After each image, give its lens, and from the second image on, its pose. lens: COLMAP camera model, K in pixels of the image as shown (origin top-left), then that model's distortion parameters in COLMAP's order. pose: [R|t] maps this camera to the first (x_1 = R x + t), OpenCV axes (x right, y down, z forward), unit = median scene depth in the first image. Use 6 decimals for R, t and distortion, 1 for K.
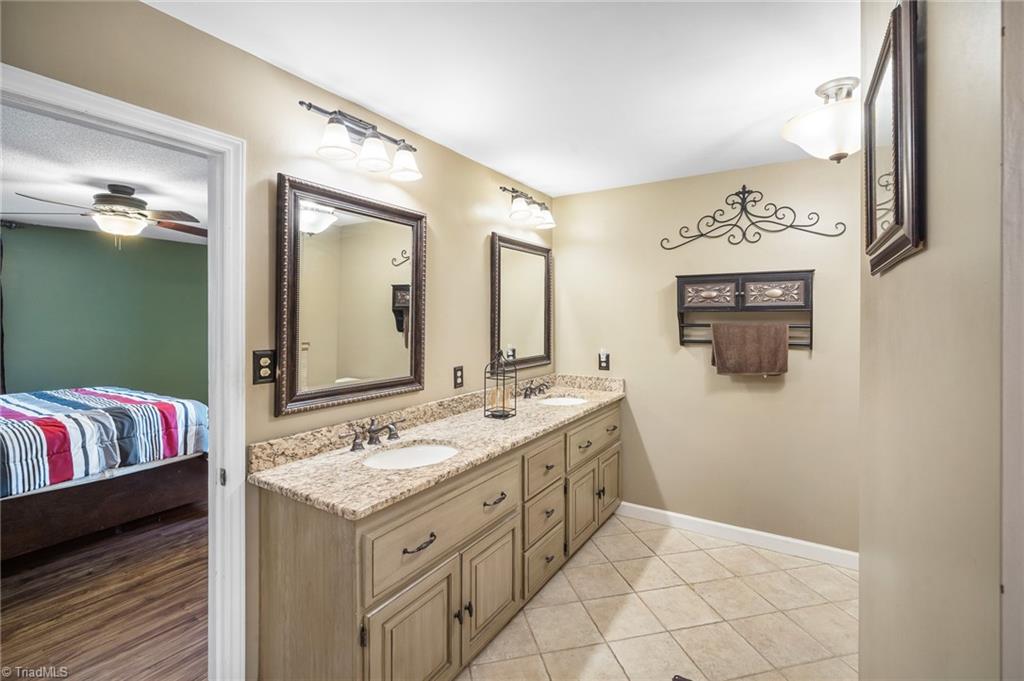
lens RADIAL K [[458.1, 0, 511.7], [0, 458.1, 319.8], [0, 0, 1]] dist [-0.008238, 0.002016]
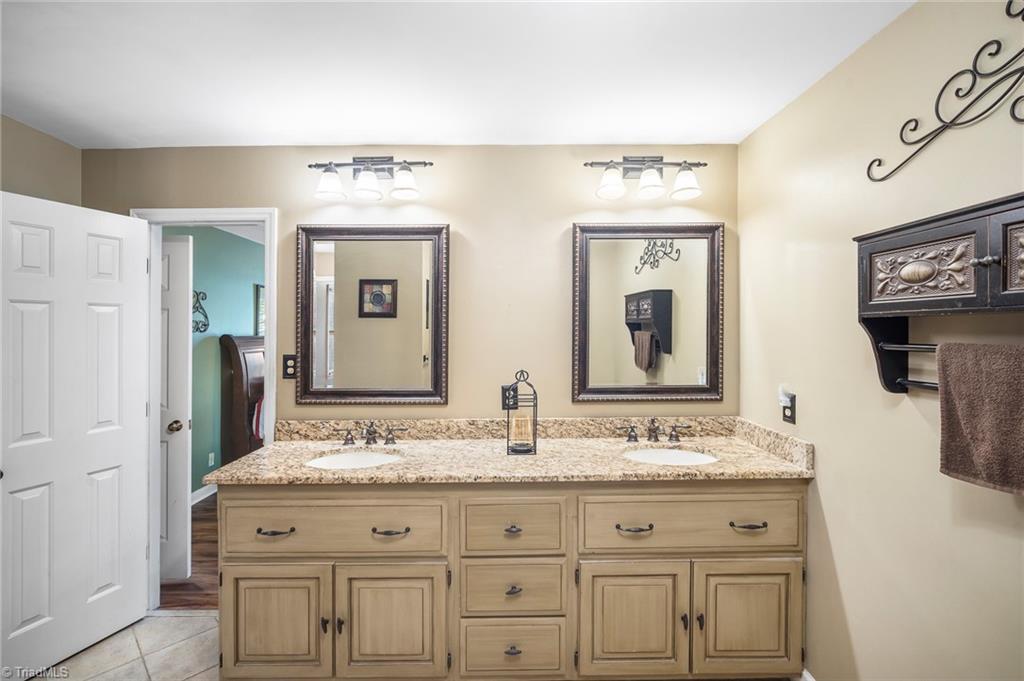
lens RADIAL K [[458.1, 0, 508.7], [0, 458.1, 330.6], [0, 0, 1]] dist [-0.008238, 0.002016]
pose [[0.534856, -0.002610, -0.844939, 0.703327], [-0.000139, 0.999995, -0.003177, -0.002032], [0.844943, 0.001817, 0.534853, 0.583583]]
